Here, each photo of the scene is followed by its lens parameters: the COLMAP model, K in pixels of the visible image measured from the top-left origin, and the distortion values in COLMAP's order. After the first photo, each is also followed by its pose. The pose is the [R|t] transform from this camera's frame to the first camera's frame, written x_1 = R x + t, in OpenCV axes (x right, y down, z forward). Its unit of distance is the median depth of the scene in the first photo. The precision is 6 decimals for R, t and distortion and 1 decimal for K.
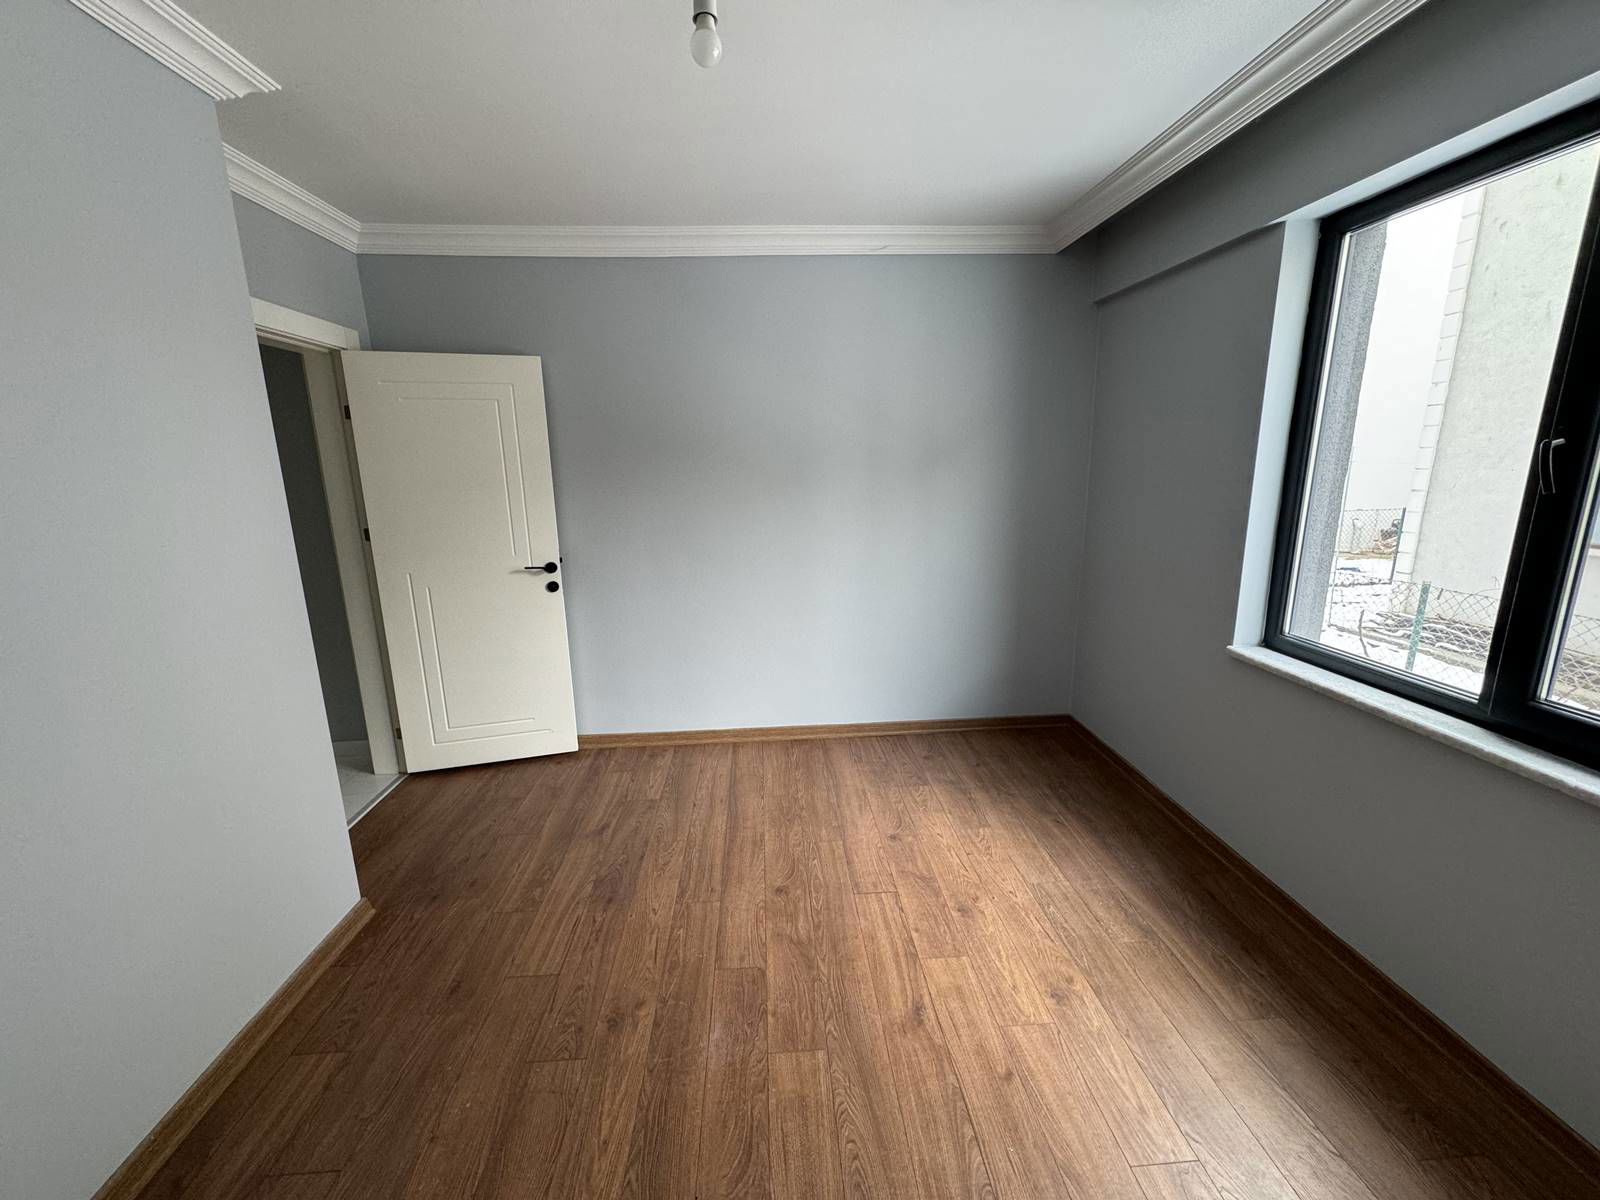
lens RADIAL K [[633.9, 0, 801.0], [0, 633.9, 599.7], [0, 0, 1]] dist [-0.002901, -0.000142]
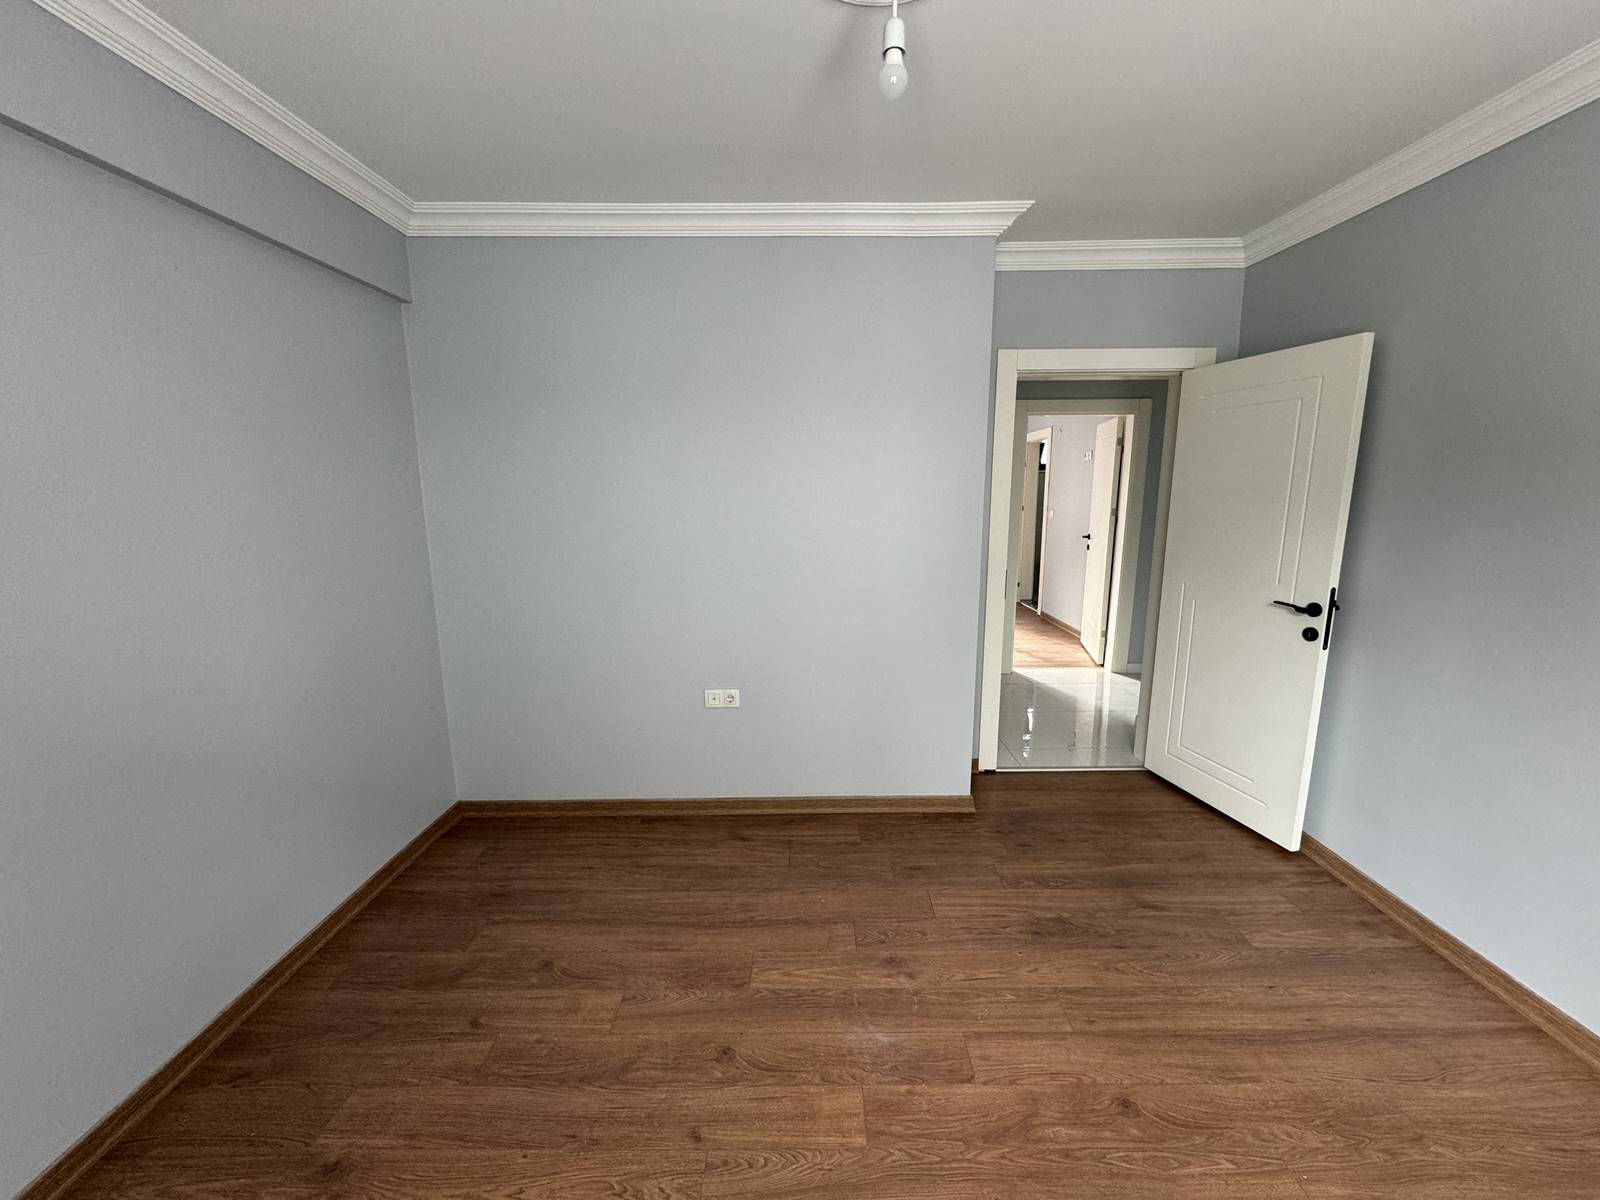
lens RADIAL K [[633.9, 0, 801.0], [0, 633.9, 599.7], [0, 0, 1]] dist [-0.002901, -0.000142]
pose [[-0.072174, 0.194074, -0.978328, 0.516712], [-0.203719, 0.957339, 0.204940, -0.119487], [0.976365, 0.214095, -0.029559, 0.529132]]
